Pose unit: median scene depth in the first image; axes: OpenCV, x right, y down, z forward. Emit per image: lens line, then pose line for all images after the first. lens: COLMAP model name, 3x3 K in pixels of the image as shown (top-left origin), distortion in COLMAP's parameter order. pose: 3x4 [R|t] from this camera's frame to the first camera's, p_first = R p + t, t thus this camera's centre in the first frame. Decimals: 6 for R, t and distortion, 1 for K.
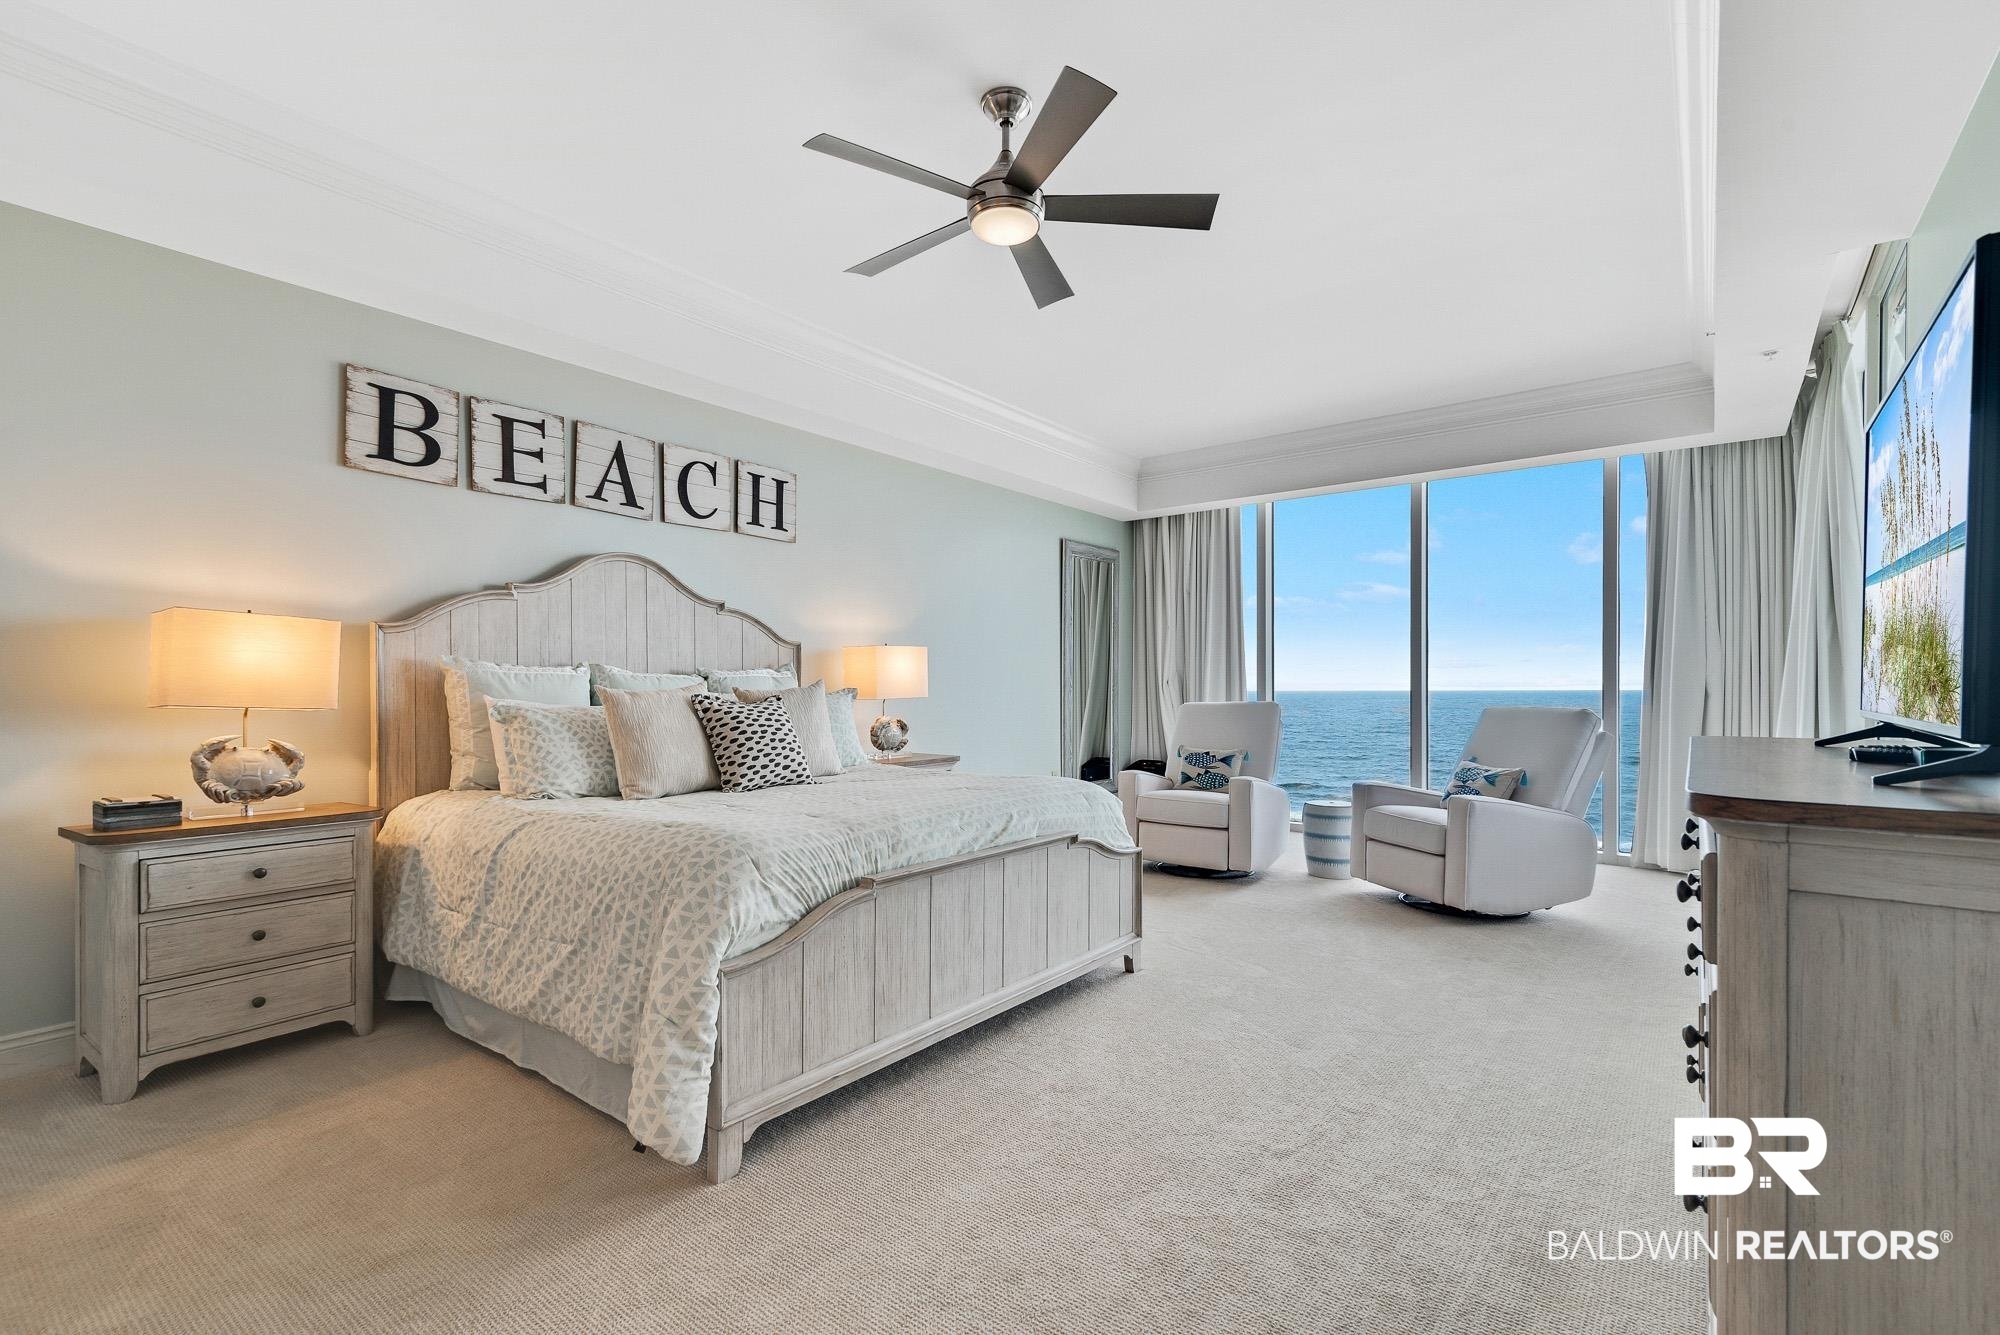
lens RADIAL K [[910.4, 0, 974.6], [0, 910.4, 705.7], [0, 0, 1]] dist [0.012076, -0.000759]
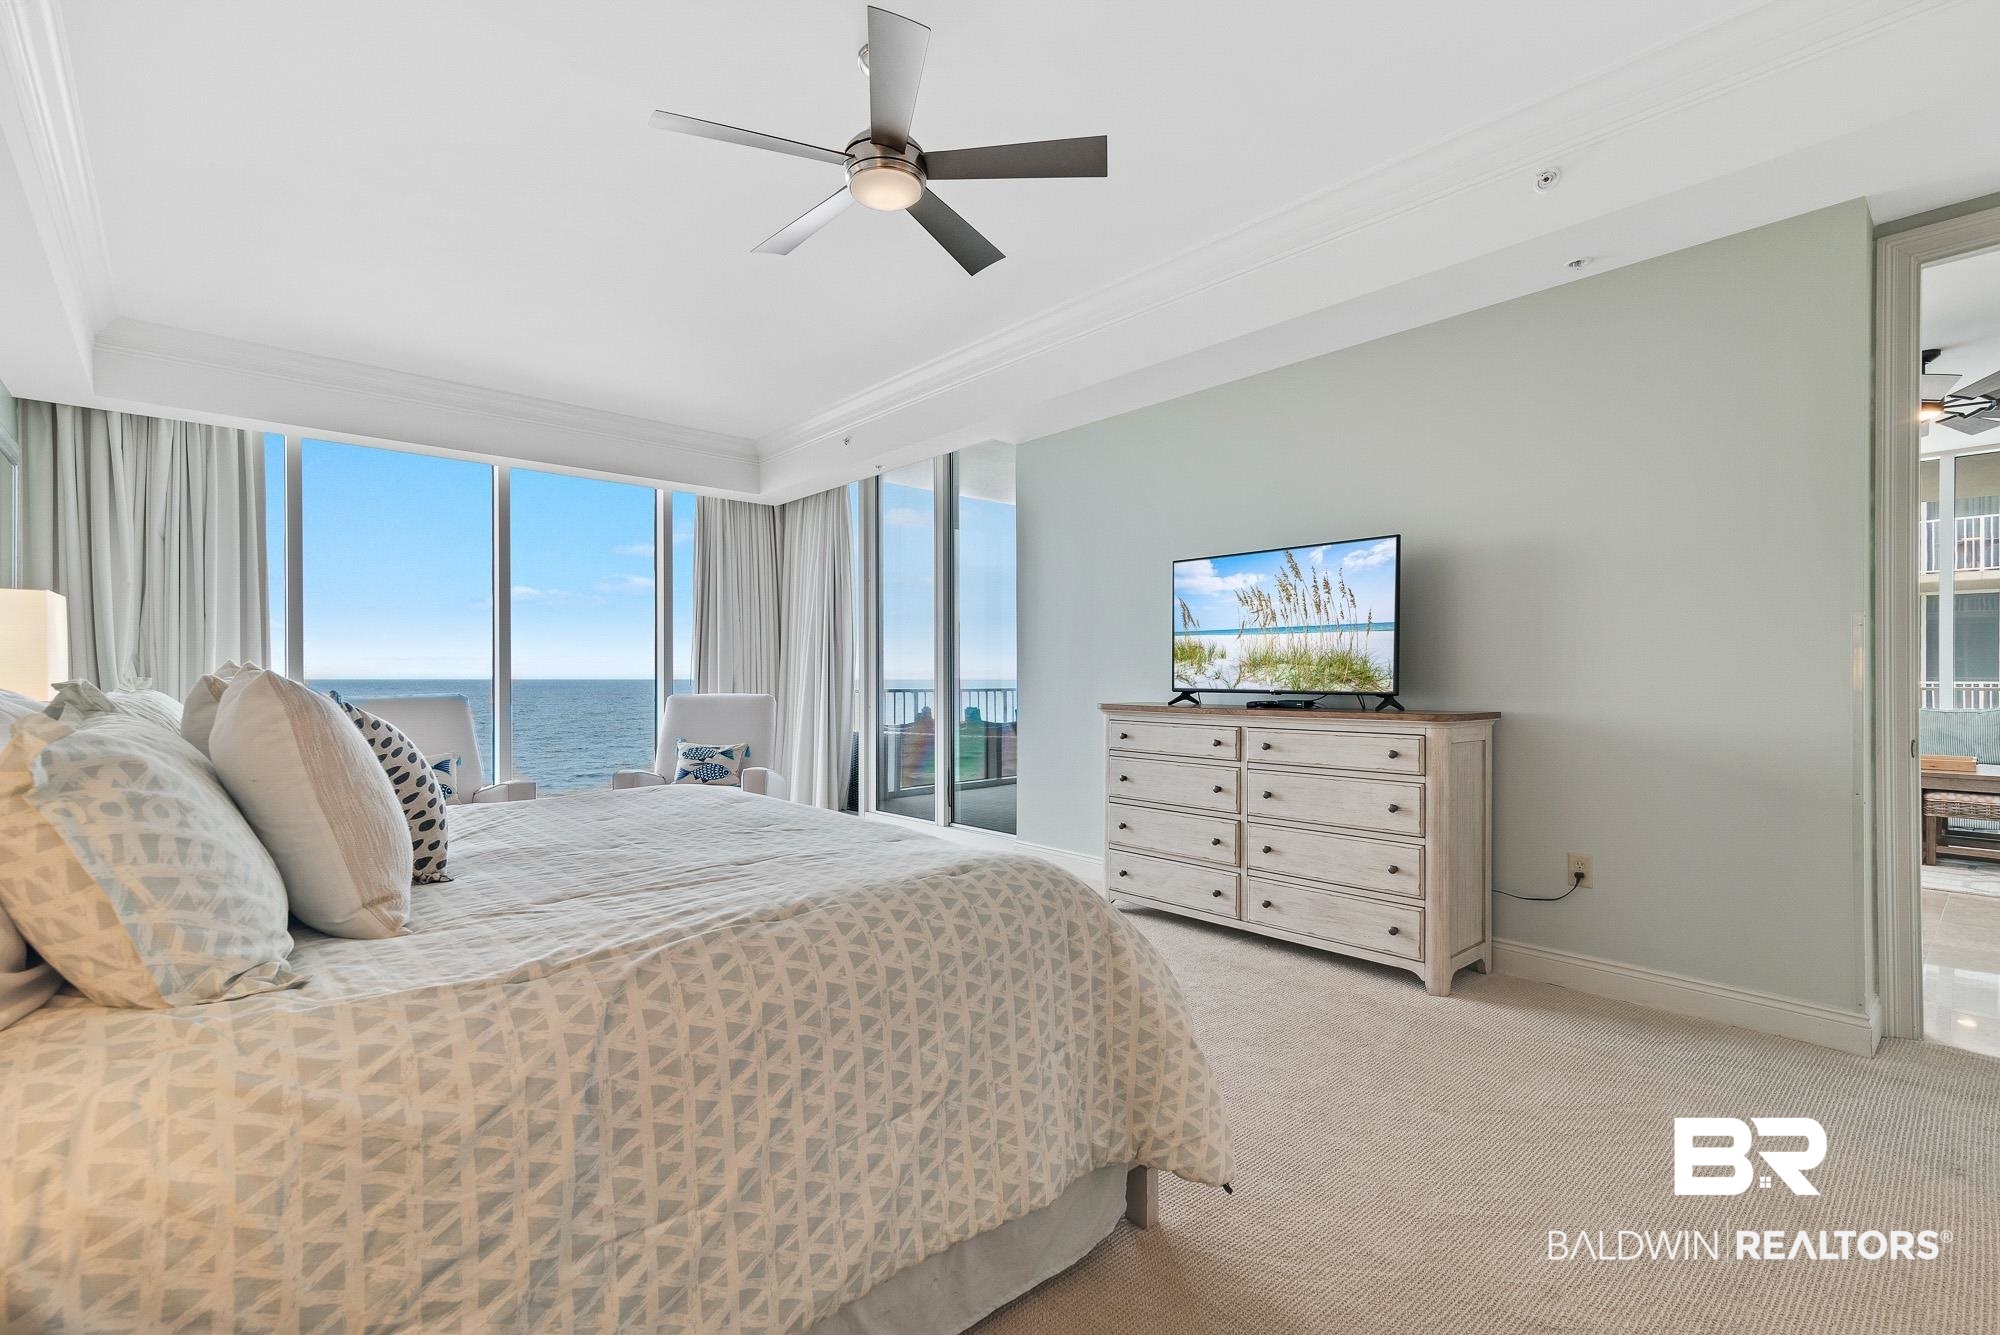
lens RADIAL K [[910.4, 0, 1004.6], [0, 910.4, 680.8], [0, 0, 1]] dist [0.012076, -0.000759]
pose [[0.160916, -0.002377, 0.986965, -0.928544], [0.017016, 0.999855, -0.000366, -0.015516], [-0.986821, 0.016853, 0.160933, 0.763276]]
